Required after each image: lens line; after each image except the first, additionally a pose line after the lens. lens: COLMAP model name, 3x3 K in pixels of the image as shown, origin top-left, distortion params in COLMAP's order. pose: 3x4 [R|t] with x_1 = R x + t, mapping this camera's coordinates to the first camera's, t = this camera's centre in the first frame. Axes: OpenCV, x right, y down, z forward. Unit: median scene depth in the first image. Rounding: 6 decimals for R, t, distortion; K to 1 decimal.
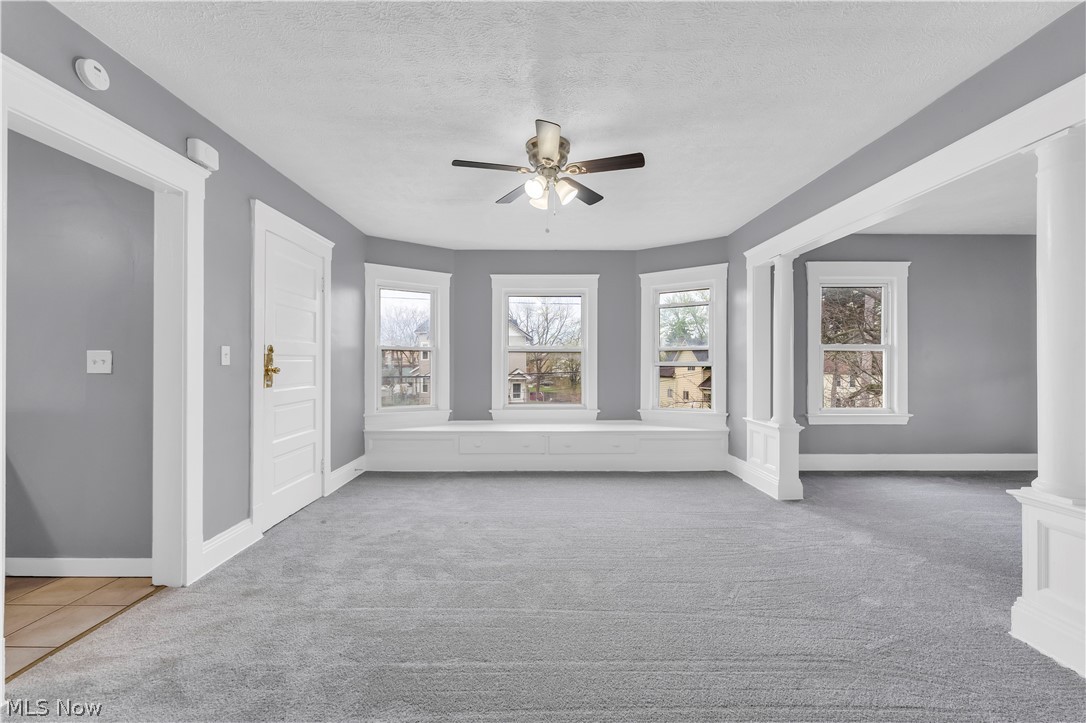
lens RADIAL K [[439.6, 0, 543.0], [0, 439.6, 361.5], [0, 0, 1]] dist [0.000933, -0.000008]
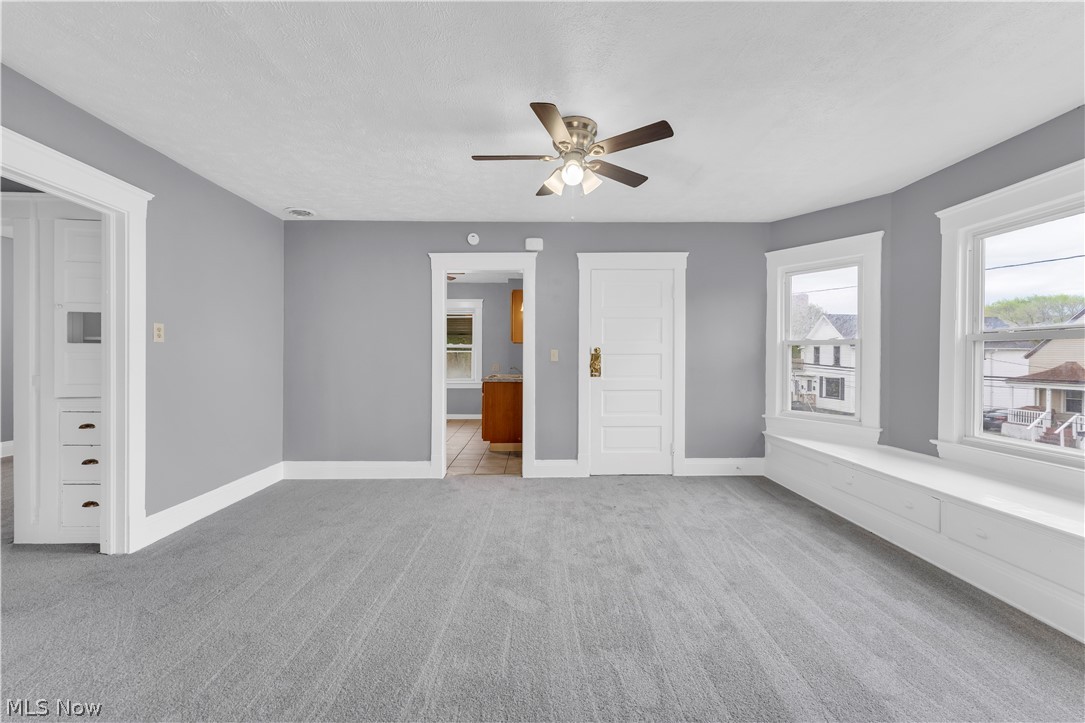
lens RADIAL K [[441.8, 0, 542.5], [0, 441.8, 361.5], [0, 0, 1]] dist [0.000322, -0.000086]
pose [[0.010547, 0.007656, -0.999915, 0.540153], [0.002733, 0.999967, 0.007685, -0.002452], [0.999941, -0.002814, 0.010526, 0.525854]]
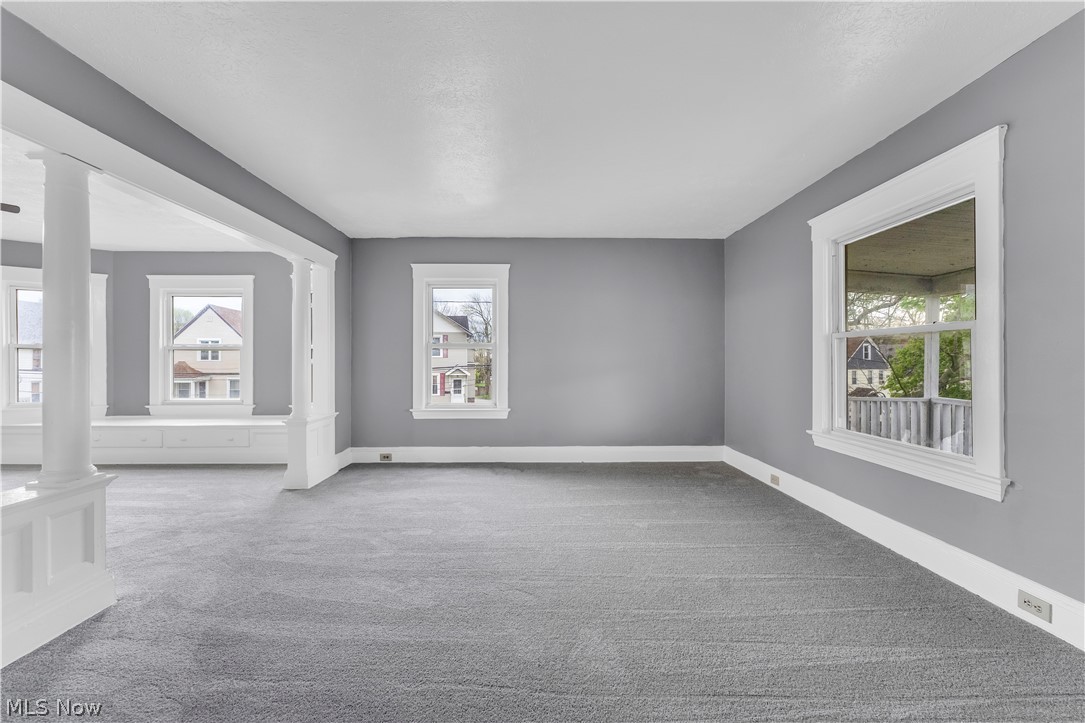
lens RADIAL K [[441.8, 0, 542.5], [0, 441.8, 361.5], [0, 0, 1]] dist [0.000322, -0.000086]
pose [[0.999974, 0.000222, 0.007232, 0.922020], [-0.000291, 0.999953, 0.009650, -0.005153], [-0.007229, -0.009652, 0.999927, -0.061385]]
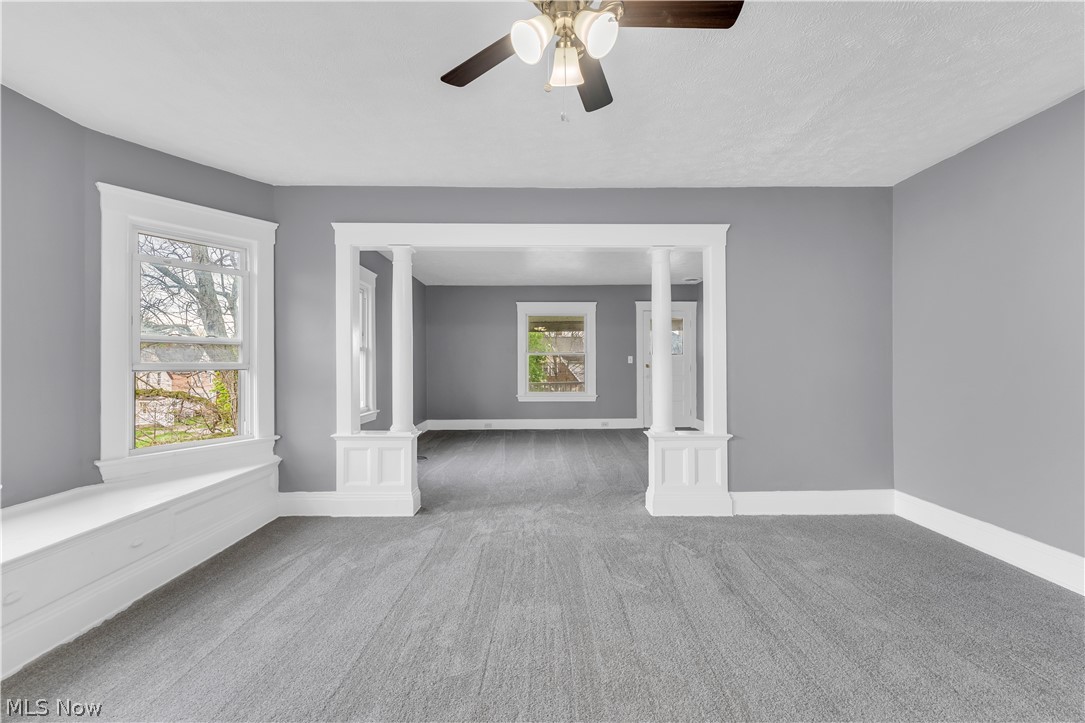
lens RADIAL K [[450.0, 0, 542.5], [0, 450.0, 361.5], [0, 0, 1]] dist [0.000150, -0.000054]
pose [[0.007362, 0.007038, 0.999948, -0.294756], [-0.001045, 0.999975, -0.007031, 0.002824], [-0.999972, -0.000993, 0.007370, 0.552806]]
